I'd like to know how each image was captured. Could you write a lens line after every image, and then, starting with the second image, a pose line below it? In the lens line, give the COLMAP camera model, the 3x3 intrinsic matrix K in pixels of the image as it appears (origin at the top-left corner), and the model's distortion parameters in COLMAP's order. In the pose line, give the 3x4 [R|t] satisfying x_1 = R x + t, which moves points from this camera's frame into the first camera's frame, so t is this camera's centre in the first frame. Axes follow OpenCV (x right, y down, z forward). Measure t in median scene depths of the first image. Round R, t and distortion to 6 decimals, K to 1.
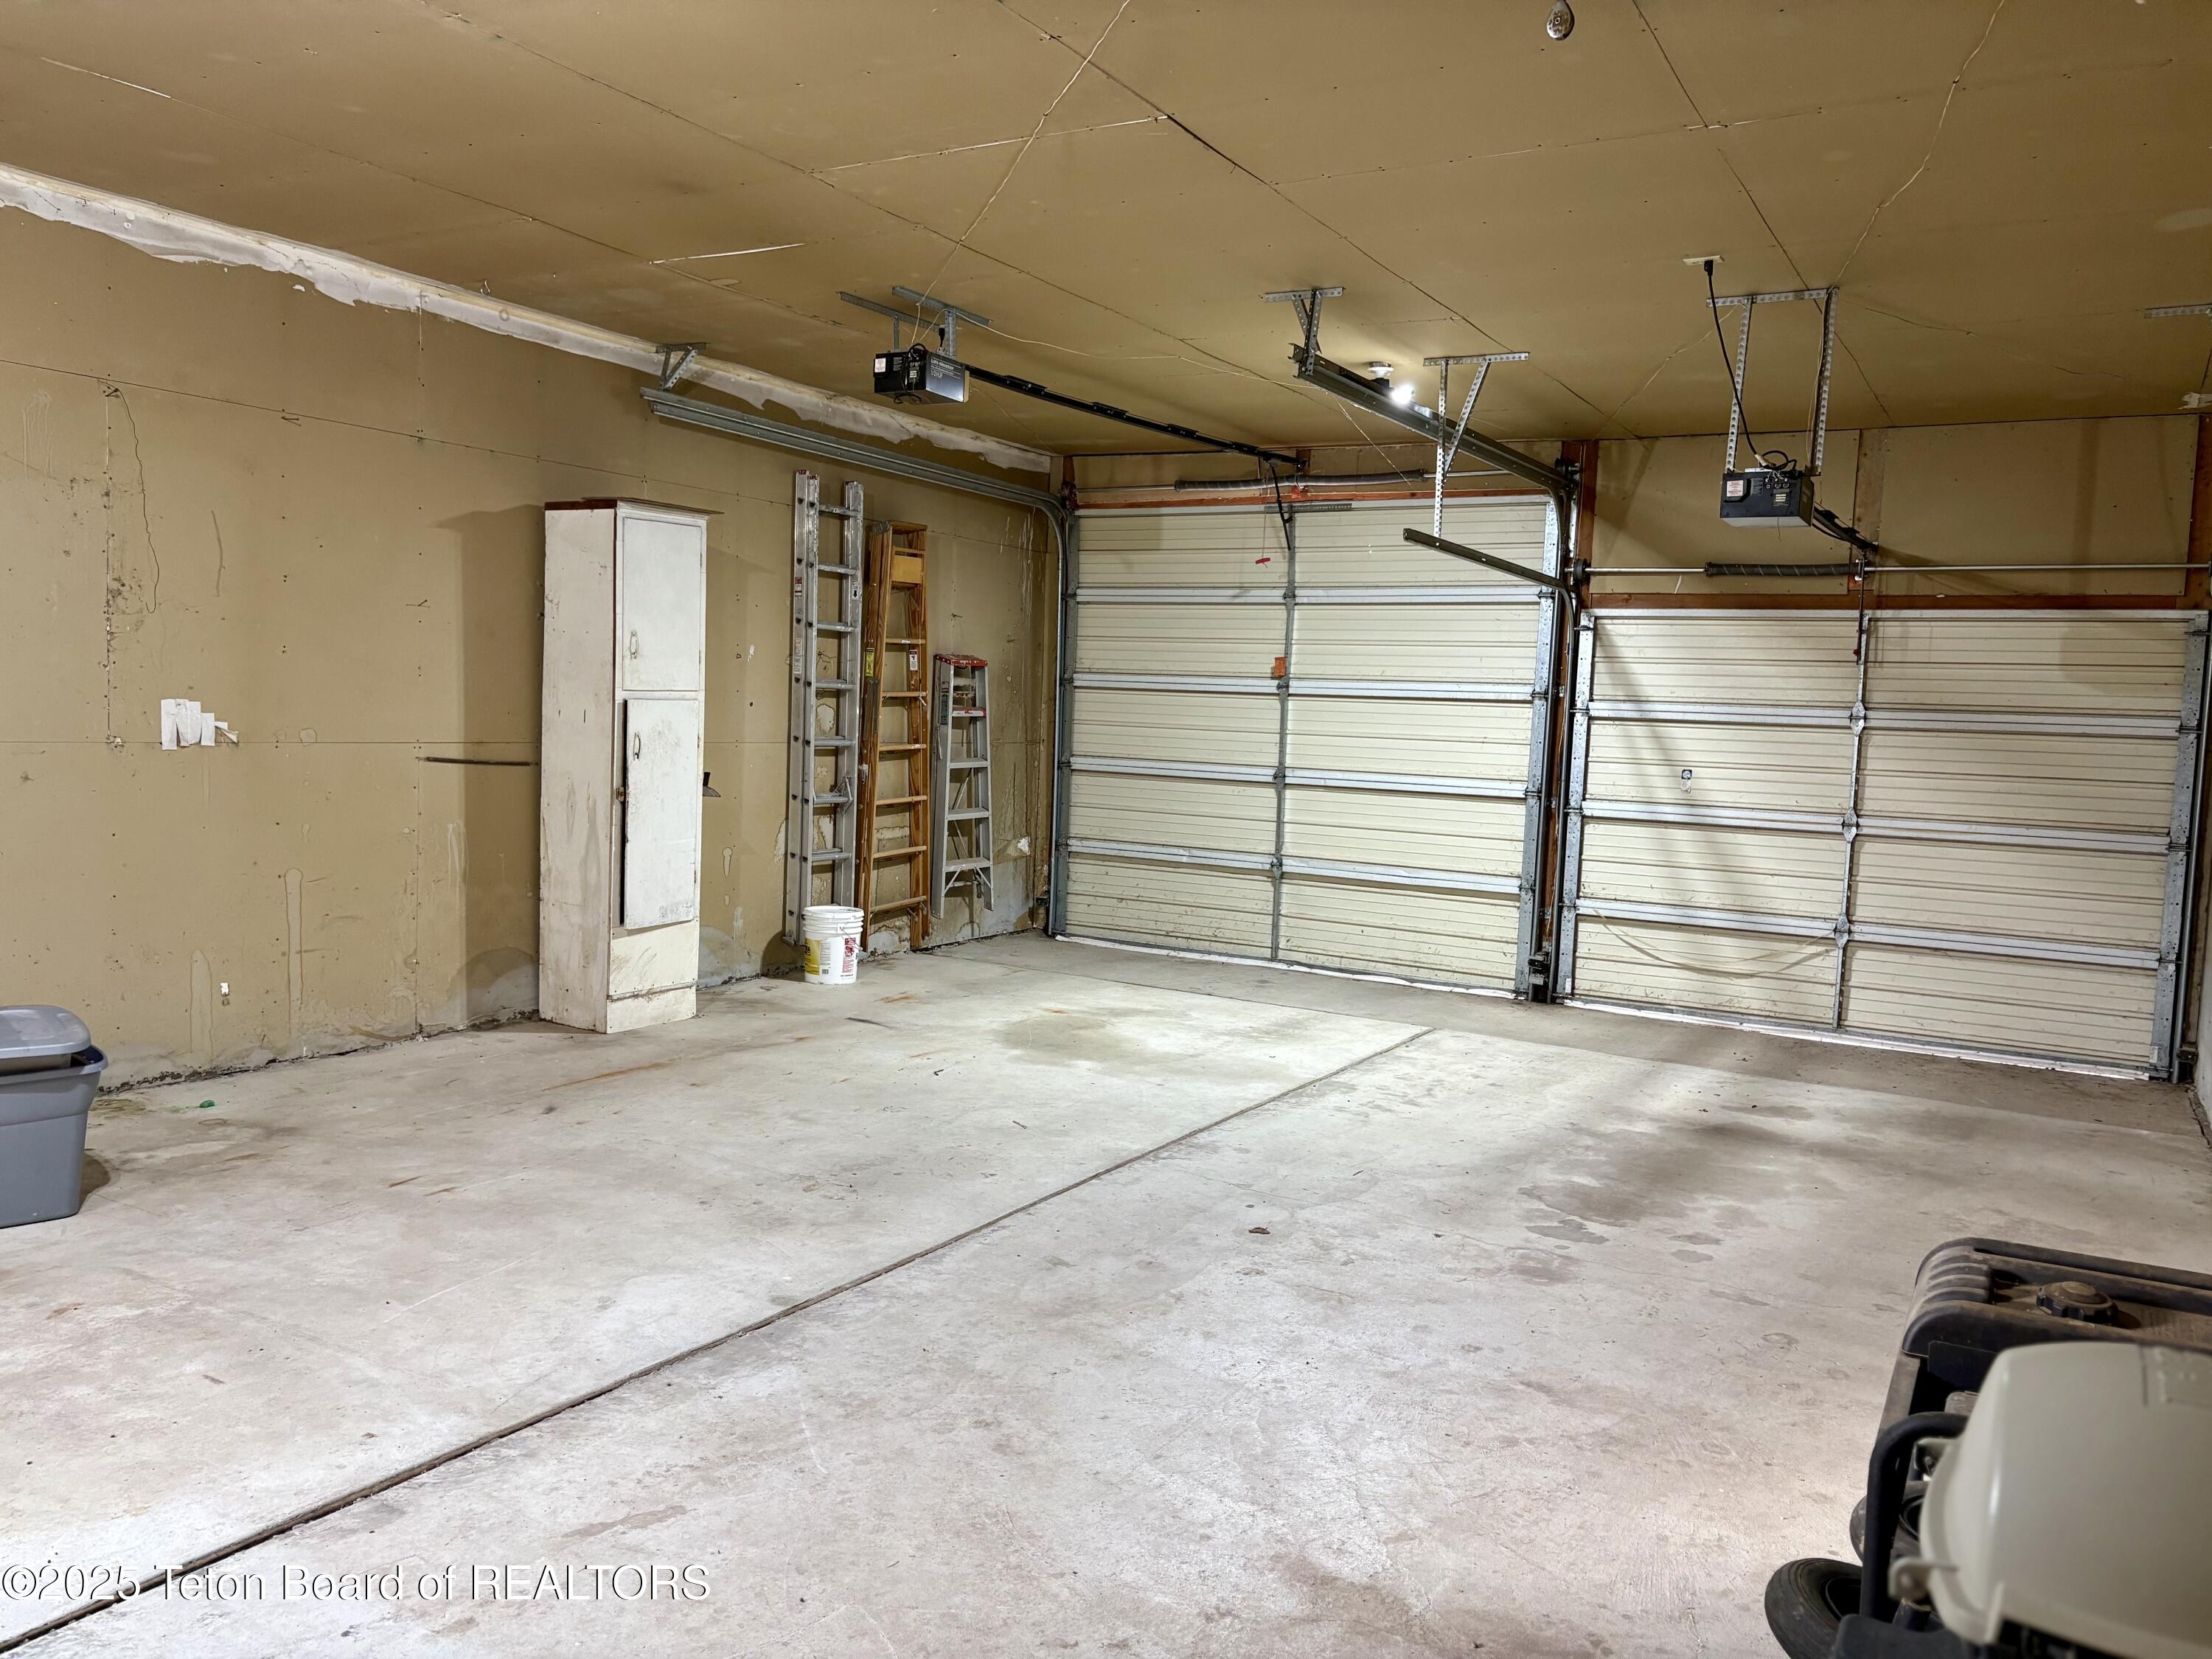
lens RADIAL K [[1684.1, 0, 1105.7], [0, 1684.1, 822.7], [0, 0, 1]] dist [0.040213, -0.011667]
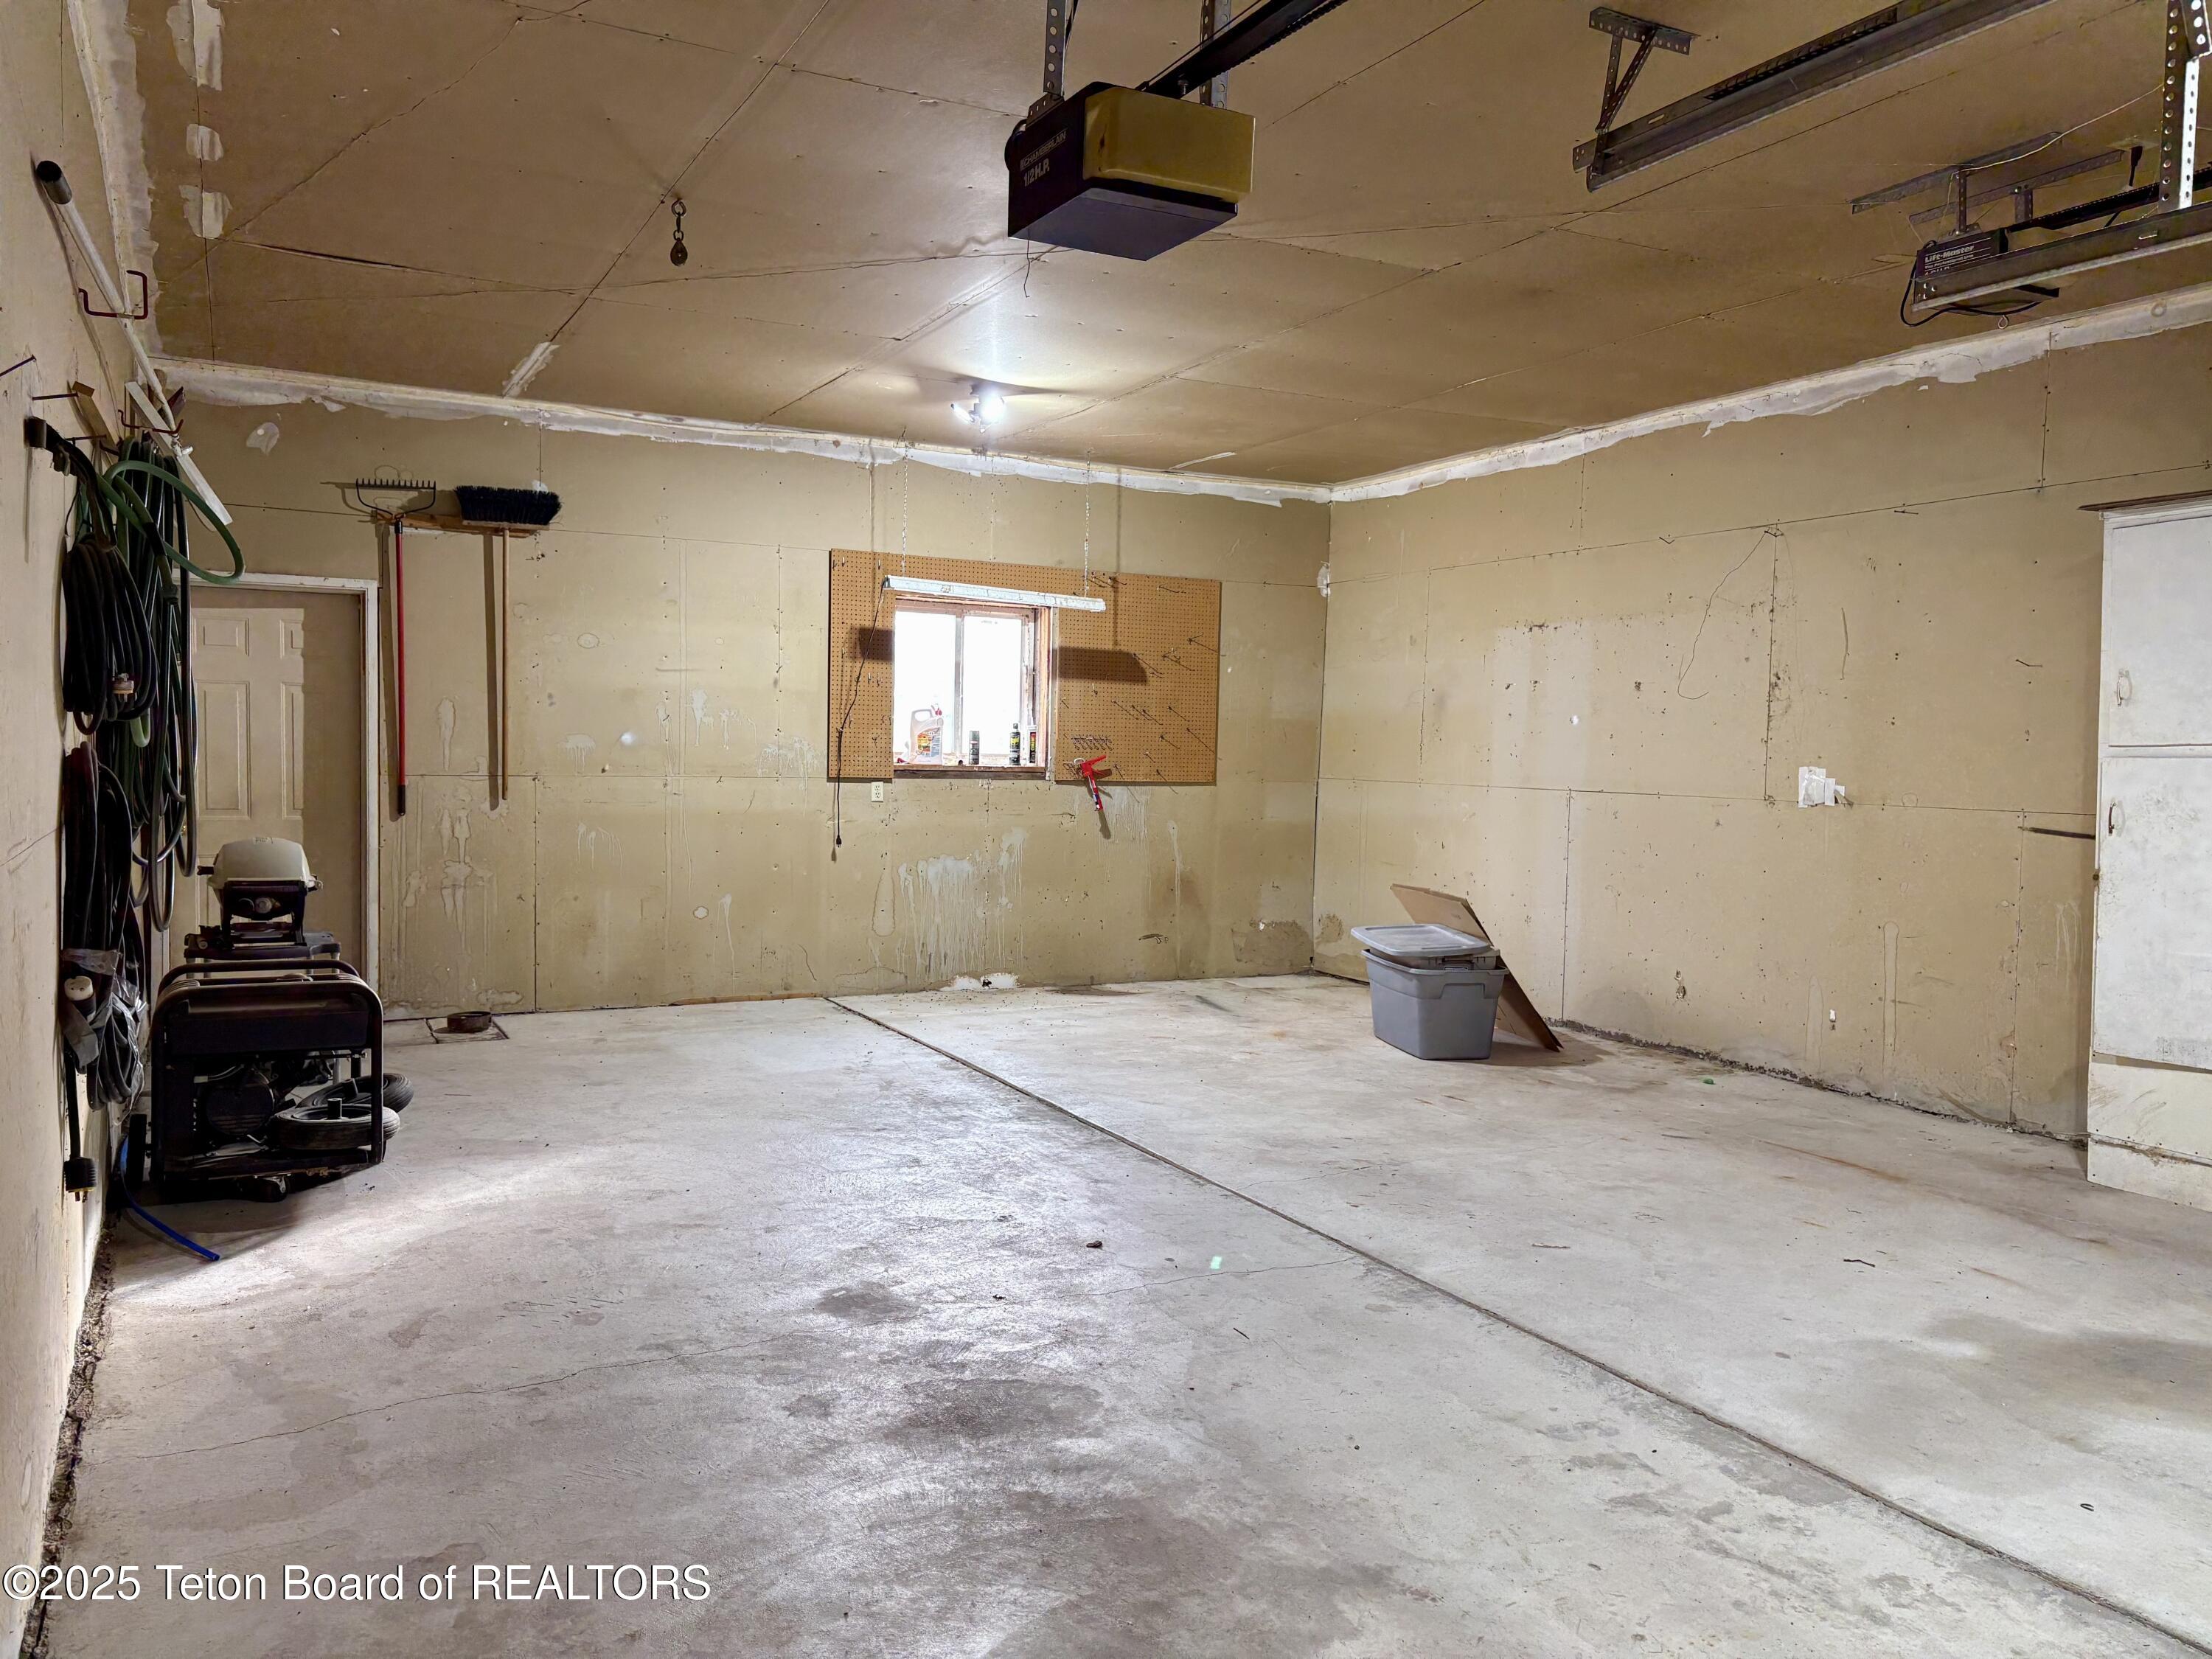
lens RADIAL K [[1684.1, 0, 1105.7], [0, 1684.1, 822.7], [0, 0, 1]] dist [0.040213, -0.011667]
pose [[-0.535715, -0.011558, -0.844320, 0.775408], [-0.100007, 0.993737, 0.049851, -0.043992], [0.838456, 0.111144, -0.533515, 1.266134]]
